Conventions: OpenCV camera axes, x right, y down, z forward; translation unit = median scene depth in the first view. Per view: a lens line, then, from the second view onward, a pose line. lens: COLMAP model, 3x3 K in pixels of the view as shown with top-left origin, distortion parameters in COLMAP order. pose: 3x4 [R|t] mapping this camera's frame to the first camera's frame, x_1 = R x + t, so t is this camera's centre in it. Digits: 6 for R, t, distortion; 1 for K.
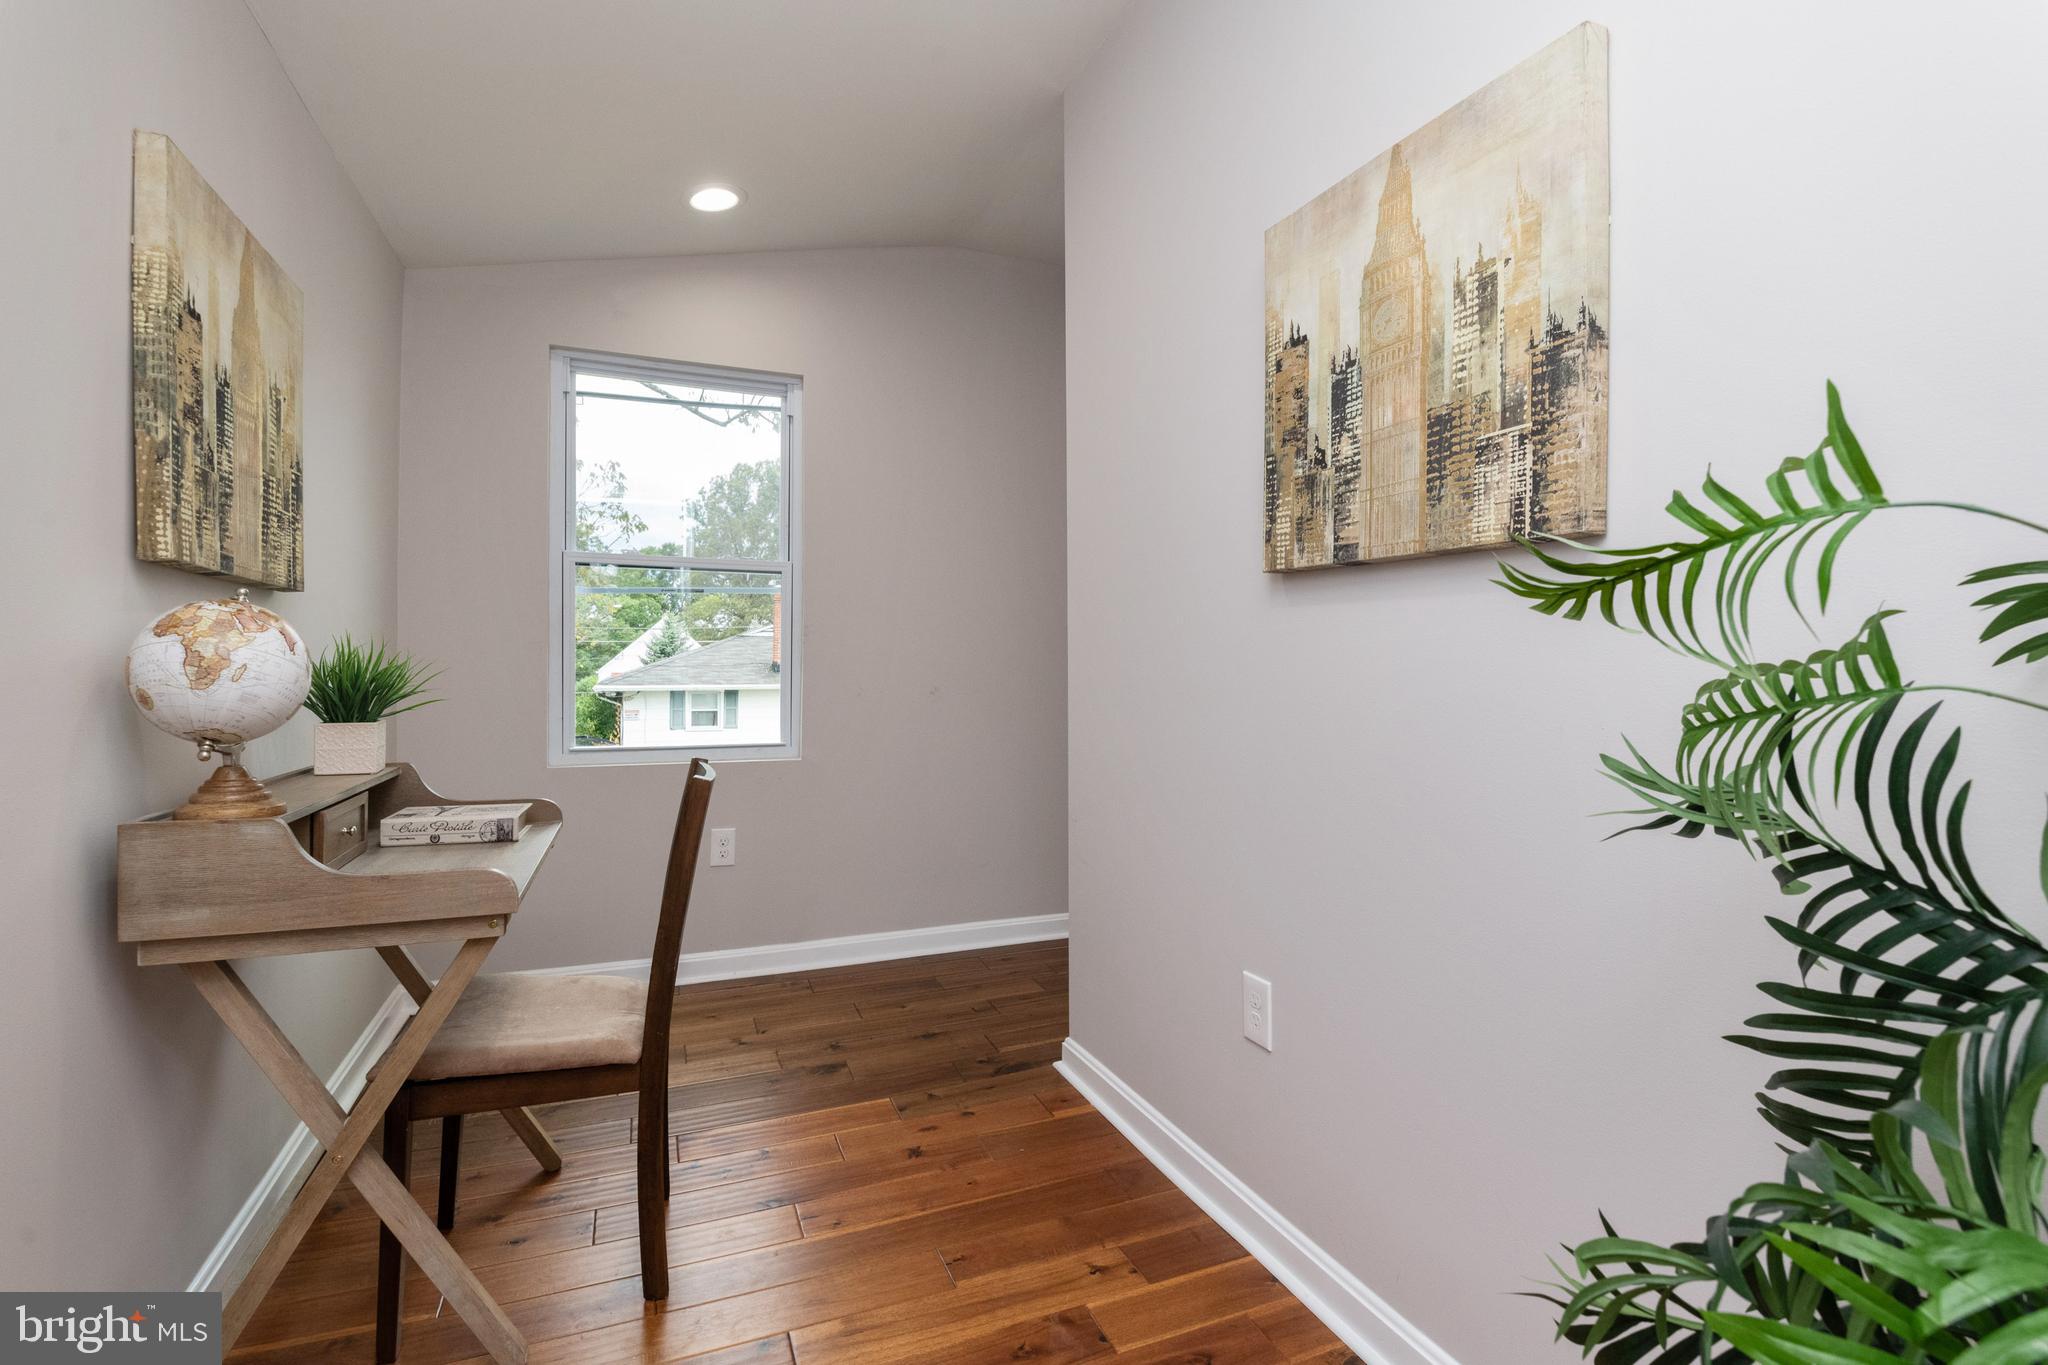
lens RADIAL K [[911.4, 0, 1024.0], [0, 911.4, 682.5], [0, 0, 1]] dist [-0.025215, -0.000323]
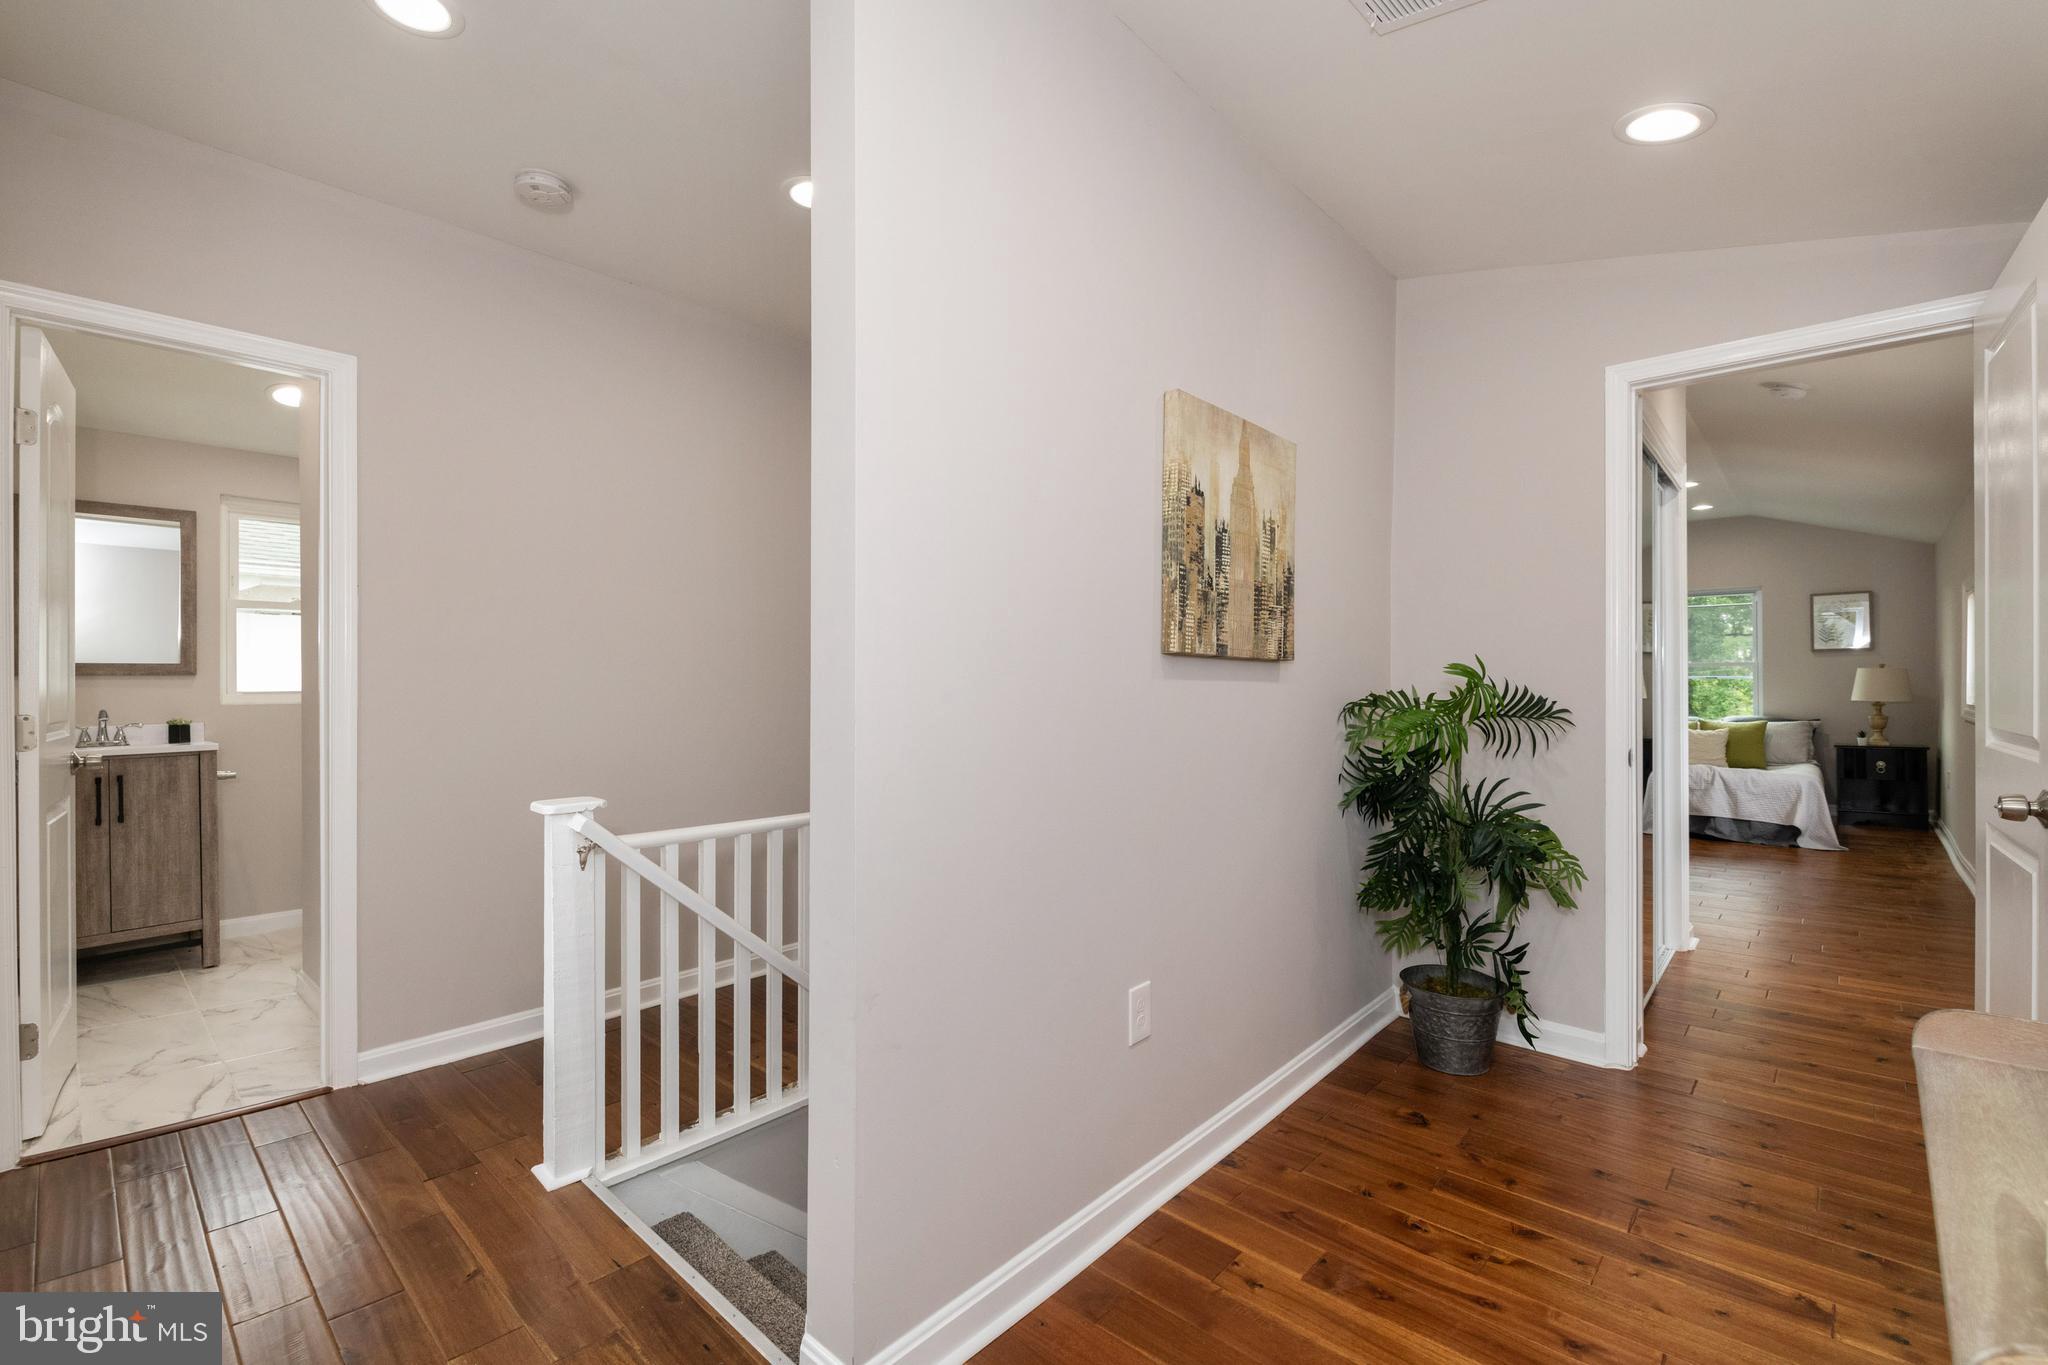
lens RADIAL K [[899.3, 0, 1024.6], [0, 899.3, 689.8], [0, 0, 1]] dist [-0.010979, -0.000049]
pose [[-0.422622, -0.006006, 0.906286, -0.893161], [0.018620, 0.999709, 0.015308, -0.102882], [-0.906115, 0.023345, -0.422388, 1.941181]]
